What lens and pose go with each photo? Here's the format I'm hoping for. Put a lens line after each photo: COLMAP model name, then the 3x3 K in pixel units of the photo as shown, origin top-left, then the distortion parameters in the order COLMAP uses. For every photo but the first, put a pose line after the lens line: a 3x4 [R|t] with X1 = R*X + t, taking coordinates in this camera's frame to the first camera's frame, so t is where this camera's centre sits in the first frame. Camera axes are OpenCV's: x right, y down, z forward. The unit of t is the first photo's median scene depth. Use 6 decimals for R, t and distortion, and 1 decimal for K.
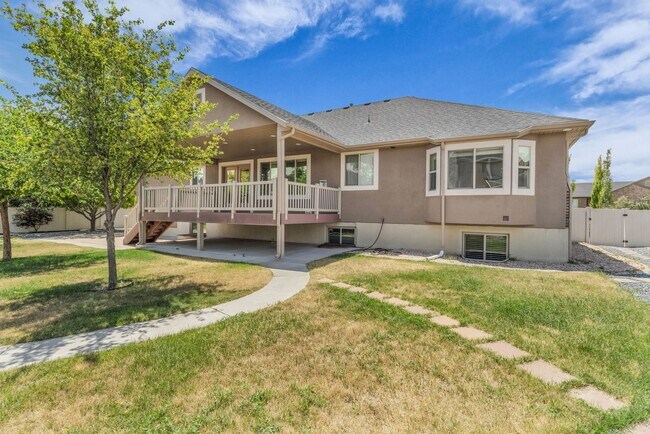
lens RADIAL K [[320.2, 0, 324.2], [0, 320.2, 205.3], [0, 0, 1]] dist [-0.002950, 0.000436]
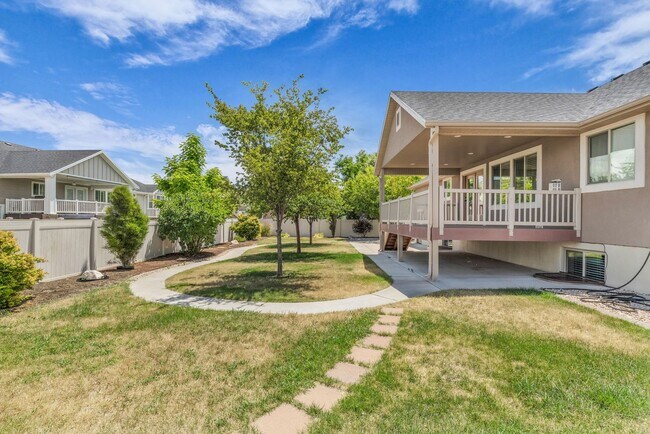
lens RADIAL K [[320.2, 0, 327.6], [0, 320.2, 213.0], [0, 0, 1]] dist [-0.002950, 0.000436]
pose [[0.506962, -0.020442, -0.861726, 0.428926], [0.004253, 0.999766, -0.021215, 0.004592], [0.861958, 0.007090, 0.506931, 0.313628]]
